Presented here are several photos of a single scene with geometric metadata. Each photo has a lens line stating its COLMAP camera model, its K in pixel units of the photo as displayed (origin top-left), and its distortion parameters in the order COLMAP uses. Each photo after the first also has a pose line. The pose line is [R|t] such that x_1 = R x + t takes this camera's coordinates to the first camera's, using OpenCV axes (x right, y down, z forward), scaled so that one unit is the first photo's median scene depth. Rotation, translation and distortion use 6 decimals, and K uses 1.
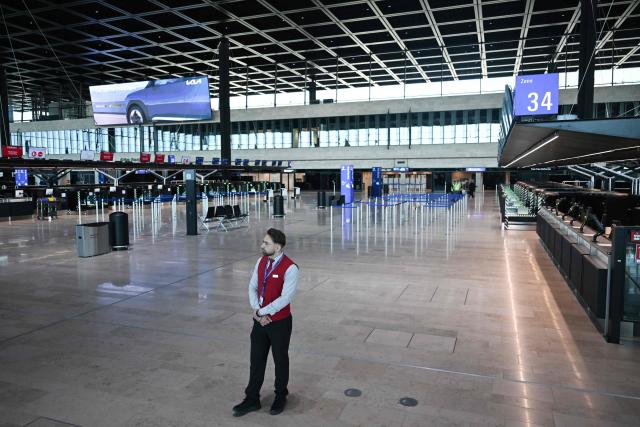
lens RADIAL K [[461.6, 0, 320.0], [0, 461.6, 213.5], [0, 0, 1]] dist [0.001880, 0.002982]
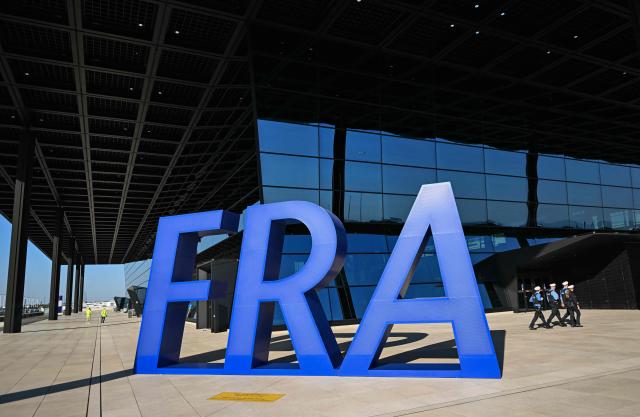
lens RADIAL K [[453.0, 0, 320.0], [0, 453.0, 208.5], [0, 0, 1]] dist [-0.003336, -0.000709]
pose [[0.691833, 0.109501, 0.713707, 0.038572], [0.098697, 0.964816, -0.243700, -0.006641], [-0.715281, 0.239040, 0.656684, 0.100829]]
